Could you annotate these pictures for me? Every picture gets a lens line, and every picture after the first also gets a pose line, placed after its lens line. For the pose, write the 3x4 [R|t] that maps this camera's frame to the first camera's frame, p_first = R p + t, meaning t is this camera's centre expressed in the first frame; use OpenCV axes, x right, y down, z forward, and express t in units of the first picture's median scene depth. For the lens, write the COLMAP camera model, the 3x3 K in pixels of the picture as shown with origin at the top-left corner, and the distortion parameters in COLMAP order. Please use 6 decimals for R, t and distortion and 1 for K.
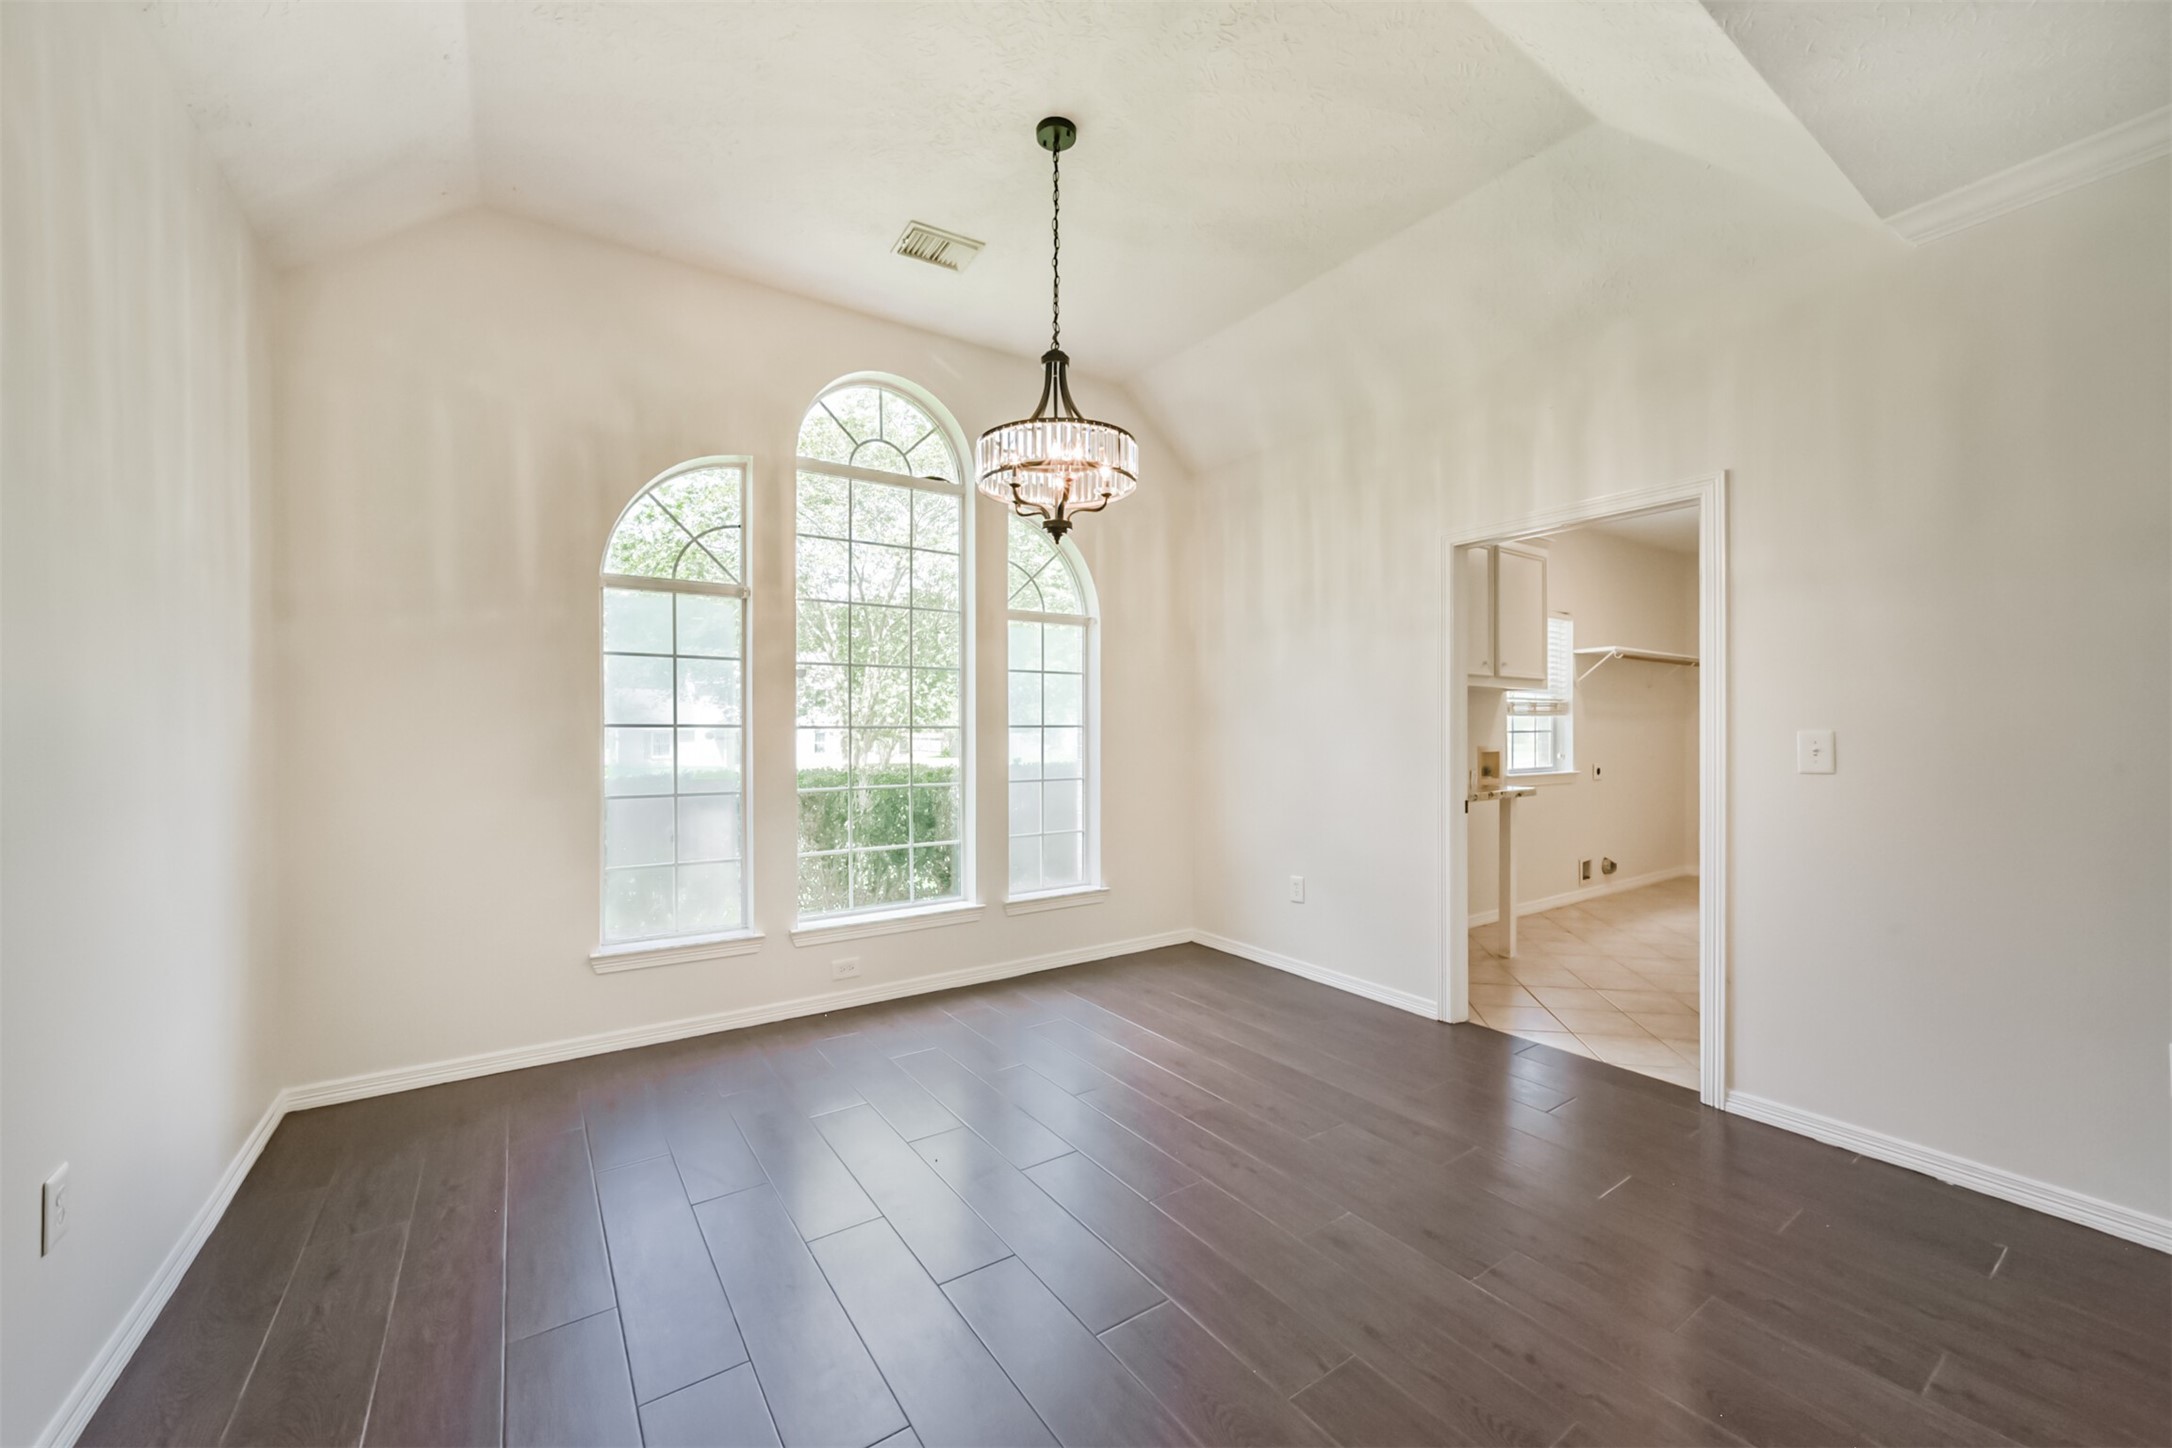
lens RADIAL K [[846.2, 0, 1097.4], [0, 846.2, 732.6], [0, 0, 1]] dist [0.013840, 0.002043]
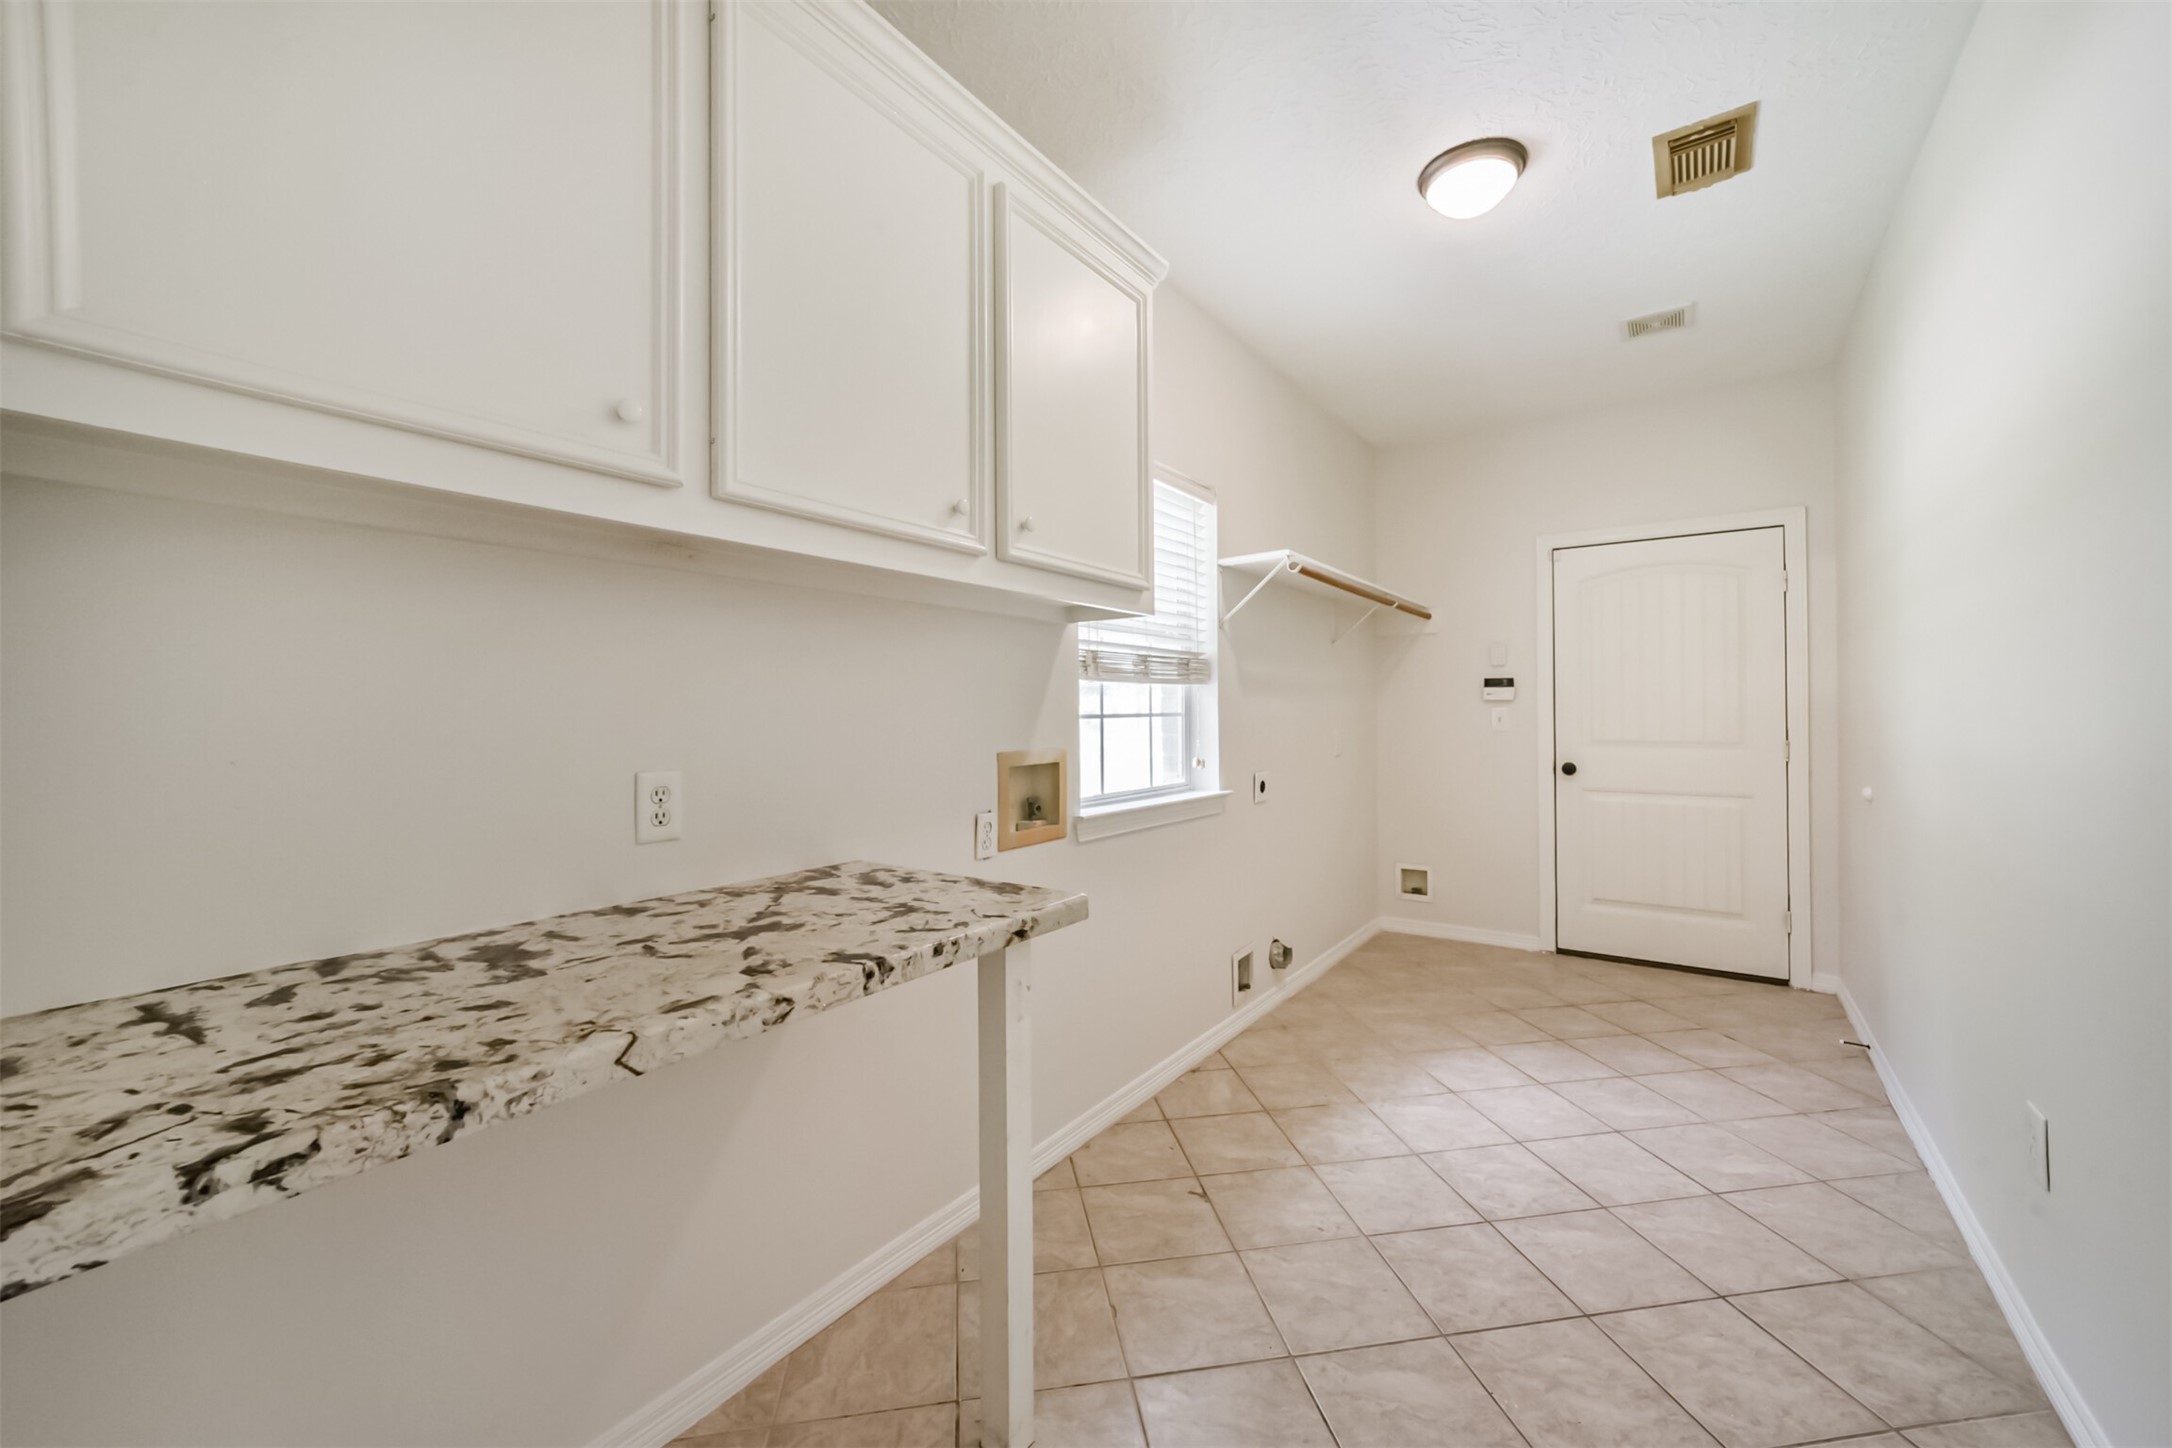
lens RADIAL K [[846.2, 0, 1090.4], [0, 846.2, 713.7], [0, 0, 1]] dist [0.013840, 0.002043]
pose [[0.946083, -0.008721, 0.323806, 0.325115], [0.010928, 0.999928, -0.005000, 0.000051], [-0.323739, 0.008269, 0.946110, 0.547968]]
